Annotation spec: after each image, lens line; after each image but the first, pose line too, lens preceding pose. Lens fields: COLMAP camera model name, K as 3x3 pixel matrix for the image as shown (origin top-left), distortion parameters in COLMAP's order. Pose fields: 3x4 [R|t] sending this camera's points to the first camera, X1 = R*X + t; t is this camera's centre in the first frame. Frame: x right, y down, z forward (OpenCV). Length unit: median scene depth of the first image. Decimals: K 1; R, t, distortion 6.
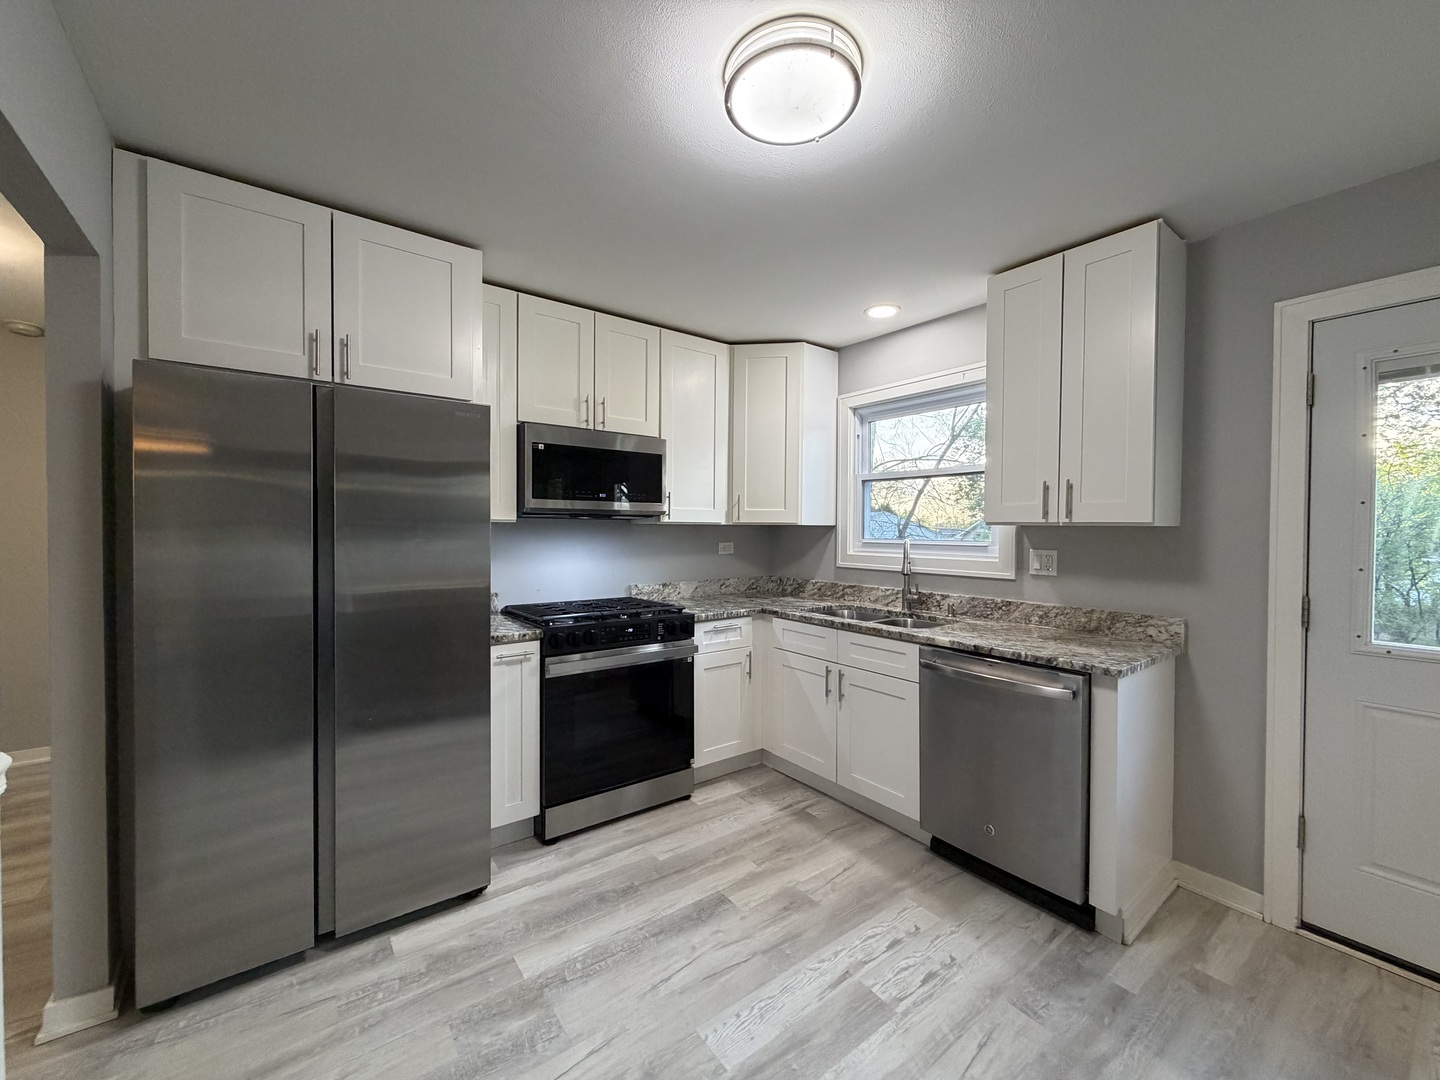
lens RADIAL K [[575.6, 0, 718.2], [0, 575.6, 535.1], [0, 0, 1]] dist [-0.003684, 0.000171]
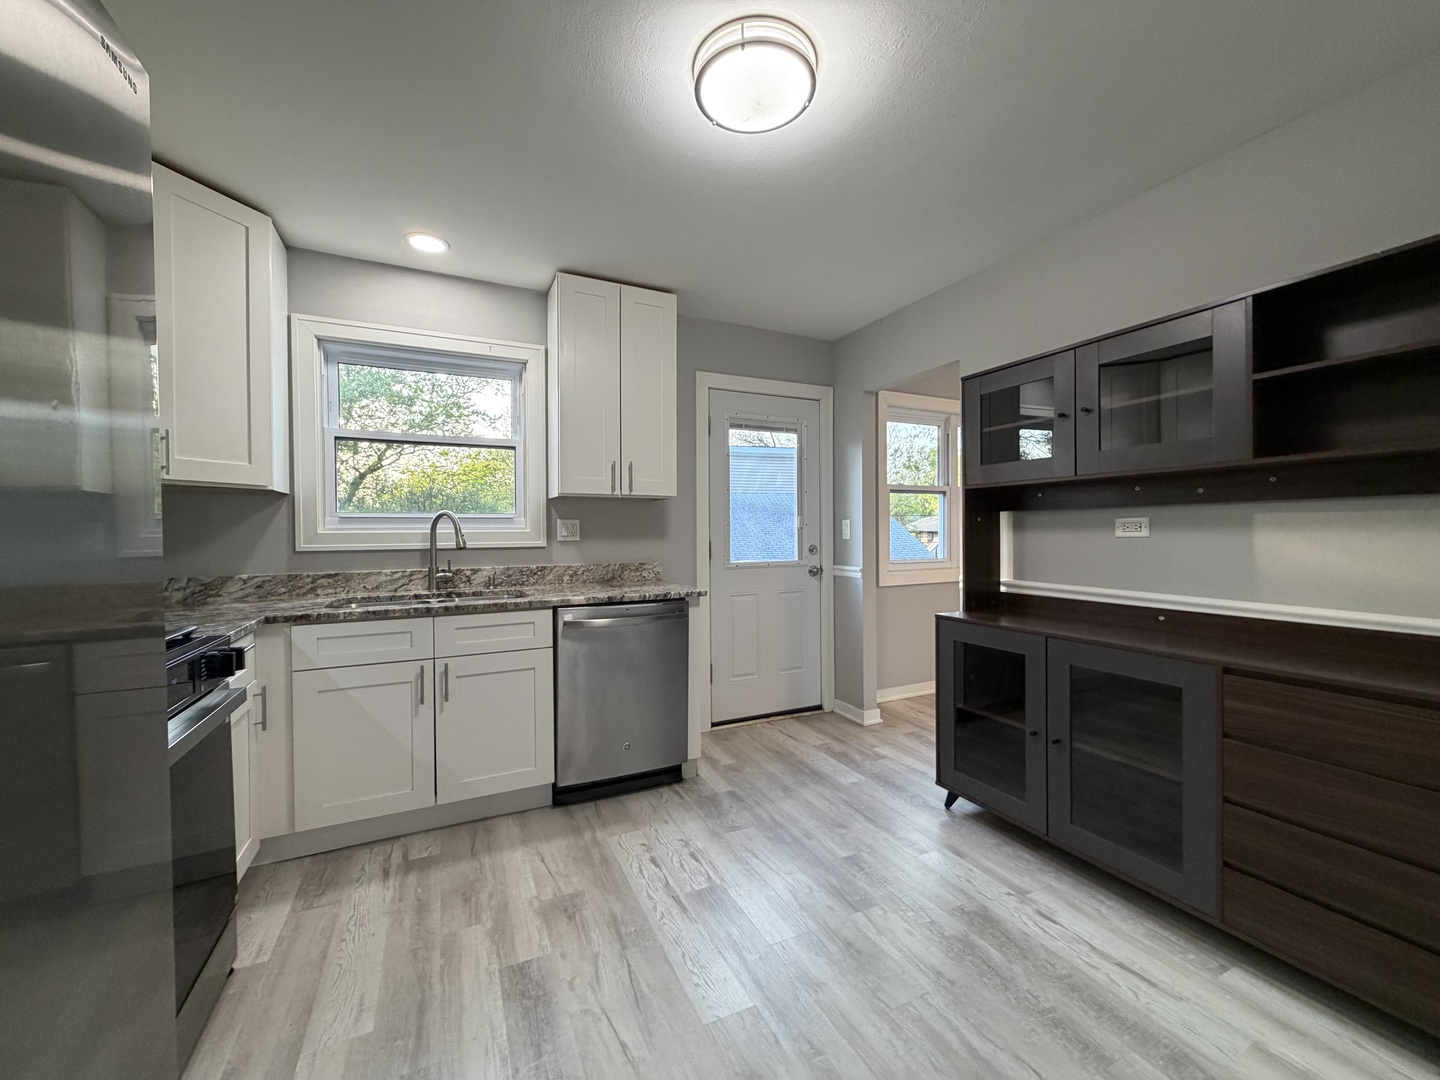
lens RADIAL K [[575.6, 0, 717.5], [0, 575.6, 534.5], [0, 0, 1]] dist [-0.003684, 0.000171]
pose [[0.187798, -0.018301, 0.982037, -0.589431], [0.017258, 0.999734, 0.015330, 0.047292], [-0.982056, 0.014069, 0.188064, 0.515470]]
